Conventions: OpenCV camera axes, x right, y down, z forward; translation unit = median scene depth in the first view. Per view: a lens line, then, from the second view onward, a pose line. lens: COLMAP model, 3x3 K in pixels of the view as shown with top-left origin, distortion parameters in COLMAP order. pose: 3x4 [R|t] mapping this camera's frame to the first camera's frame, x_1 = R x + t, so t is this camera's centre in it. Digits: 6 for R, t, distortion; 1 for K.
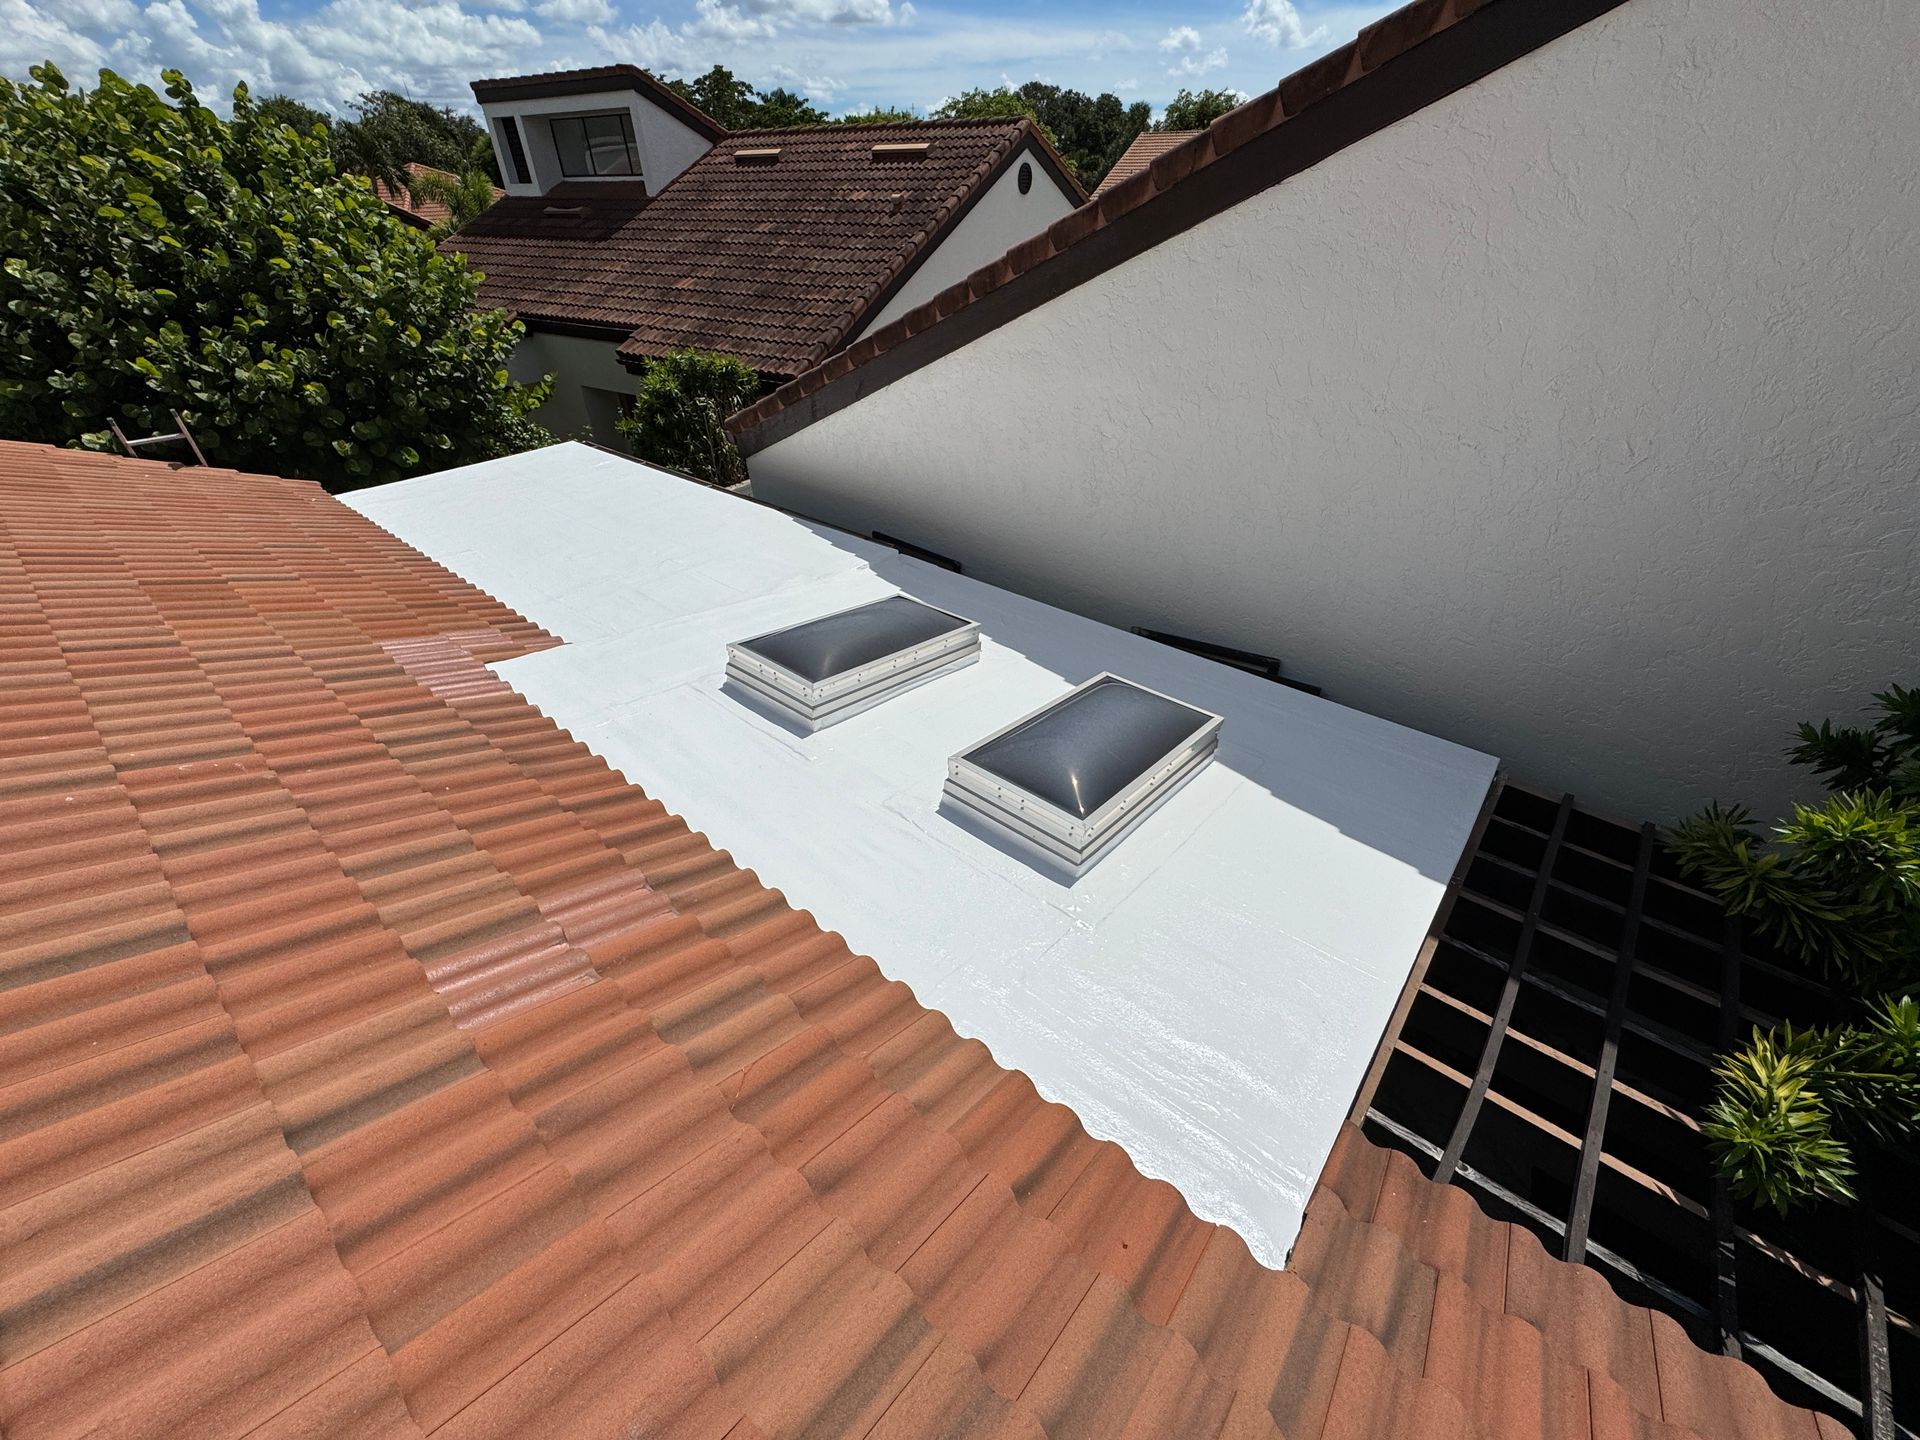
lens RADIAL K [[755.0, 0, 959.0], [0, 755.0, 728.8], [0, 0, 1]] dist [-0.000957, -0.000067]
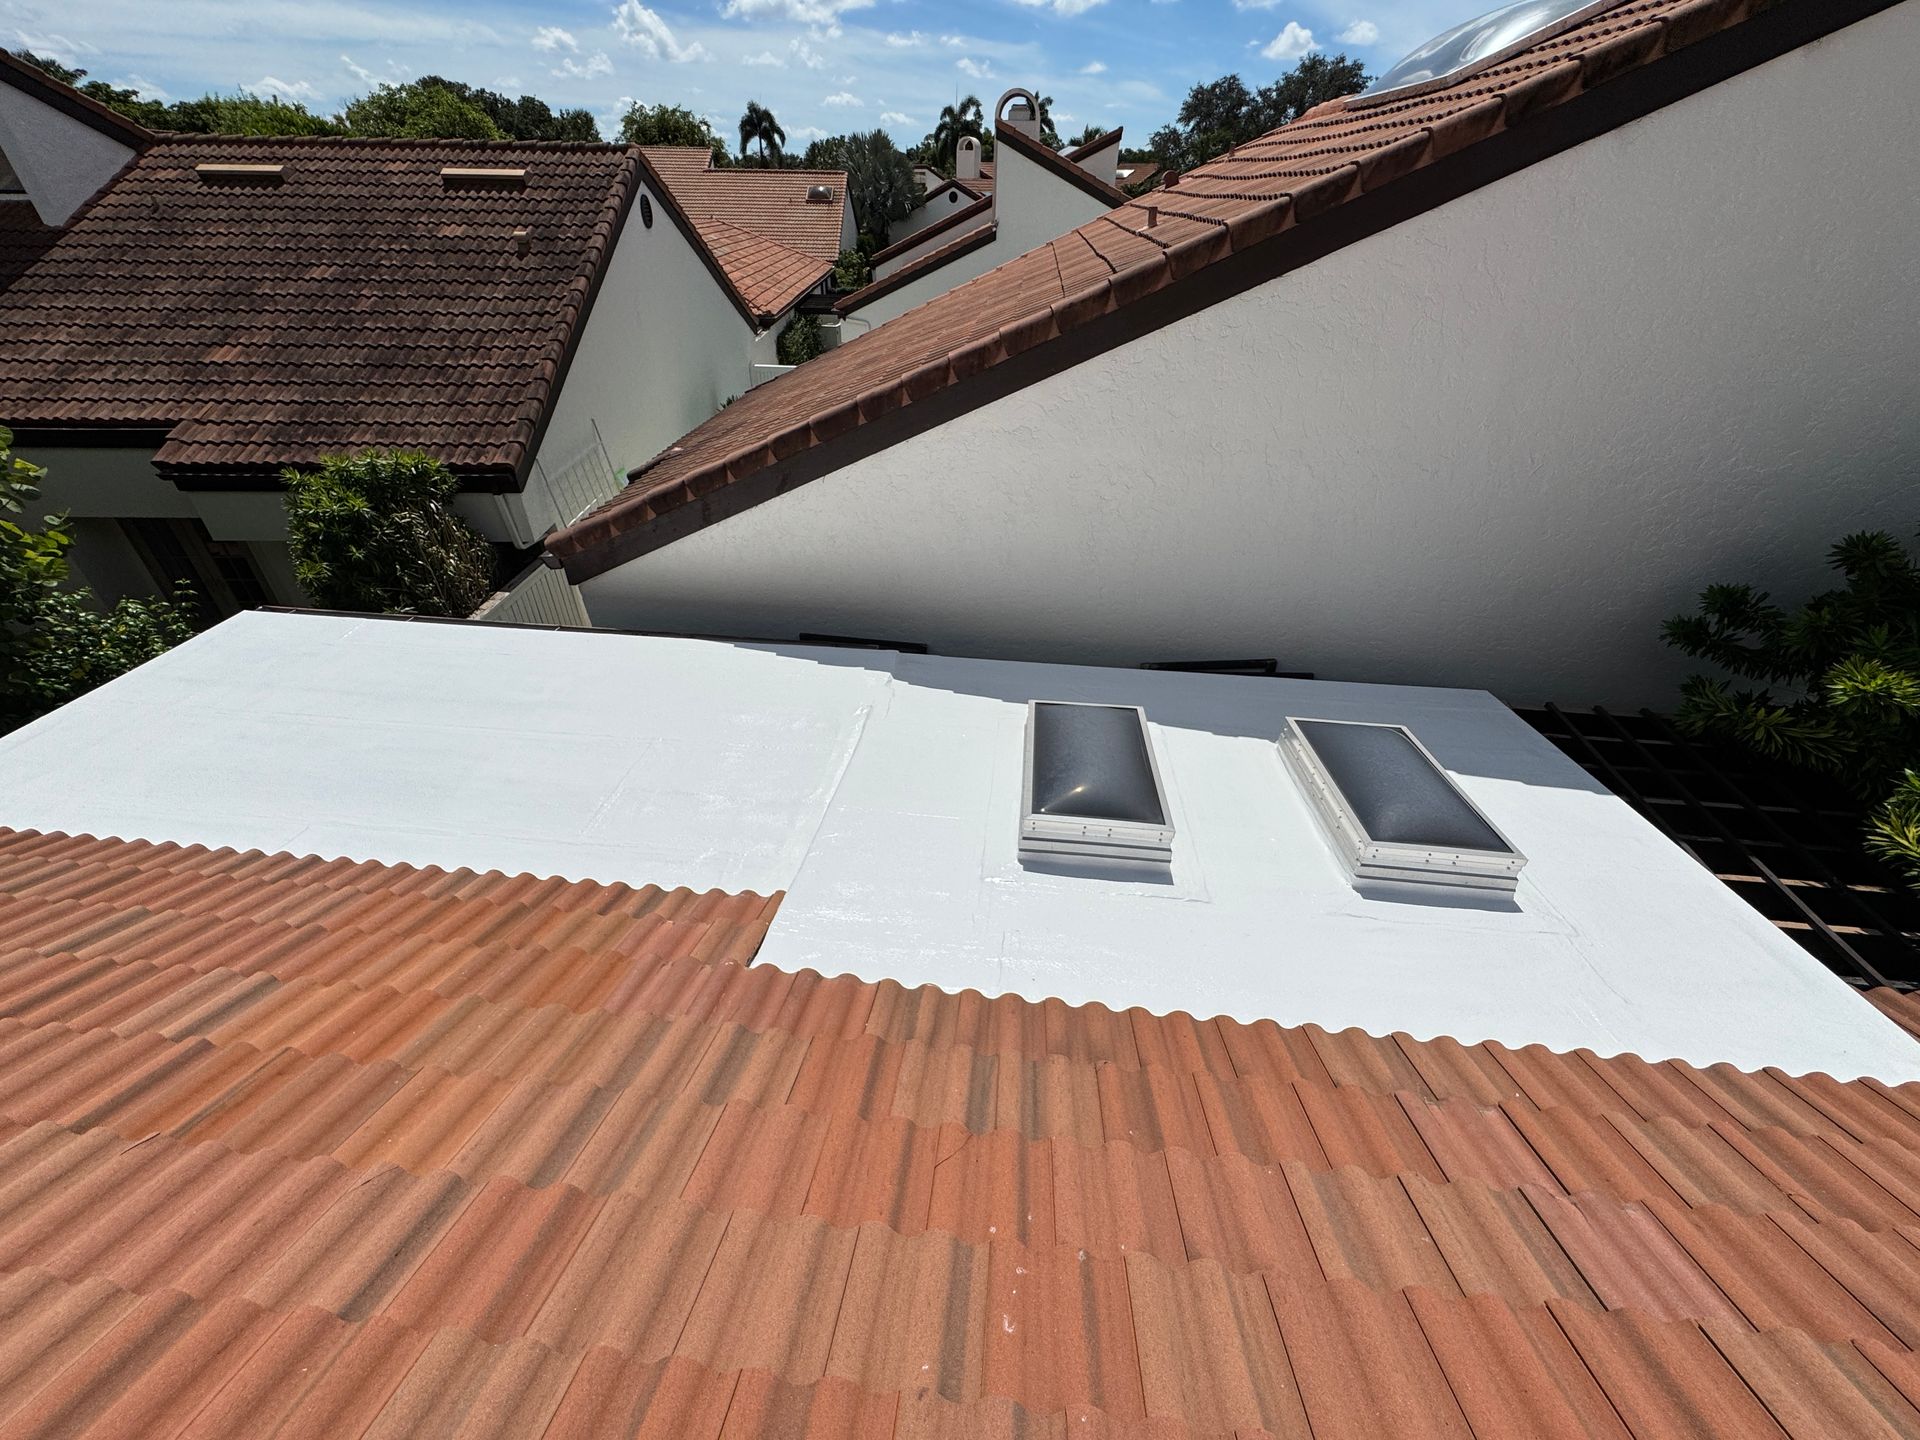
lens RADIAL K [[755.0, 0, 959.0], [0, 755.0, 728.8], [0, 0, 1]] dist [-0.000957, -0.000067]
pose [[0.828921, -0.306453, 0.467949, -0.244553], [0.310254, 0.947981, 0.071238, -0.096857], [-0.465438, 0.086132, 0.880879, 0.086515]]
